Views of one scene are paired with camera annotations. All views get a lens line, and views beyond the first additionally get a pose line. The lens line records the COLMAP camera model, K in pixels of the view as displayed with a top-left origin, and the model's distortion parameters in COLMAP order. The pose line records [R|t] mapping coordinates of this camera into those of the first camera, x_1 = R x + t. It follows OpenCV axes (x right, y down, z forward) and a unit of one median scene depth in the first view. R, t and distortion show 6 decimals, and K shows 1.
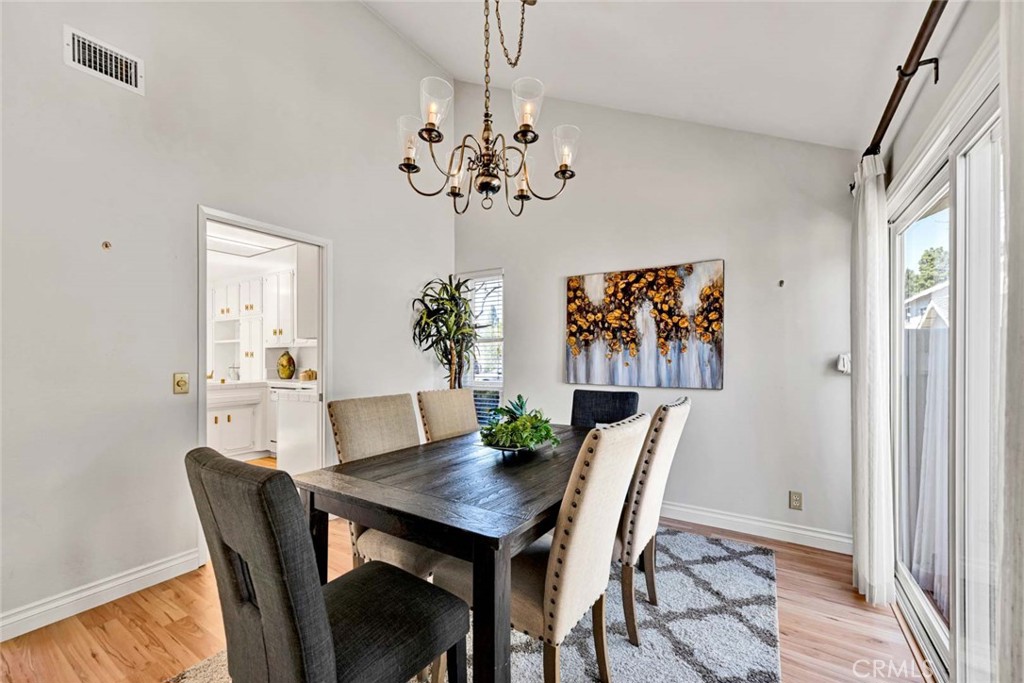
lens RADIAL K [[412.3, 0, 490.3], [0, 412.3, 355.7], [0, 0, 1]] dist [-0.004454, -0.000198]
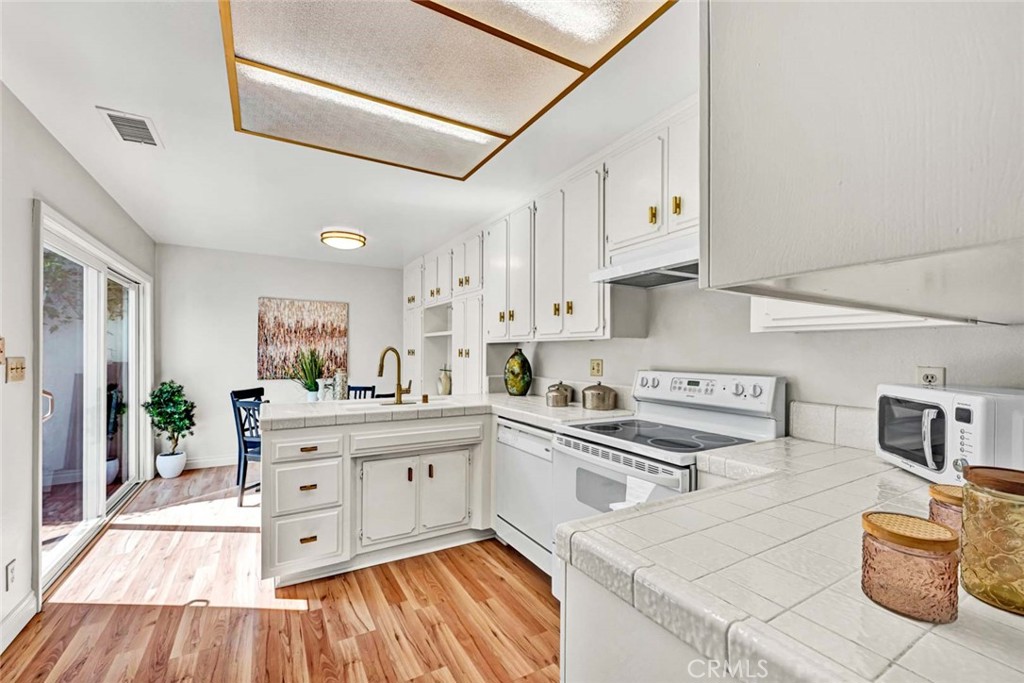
lens RADIAL K [[412.3, 0, 509.0], [0, 412.3, 349.7], [0, 0, 1]] dist [-0.004454, -0.000198]
pose [[0.913611, 0.006155, -0.406543, -0.266696], [-0.008204, 0.999961, -0.003297, -0.007253], [0.406507, 0.006348, 0.913626, 0.453163]]
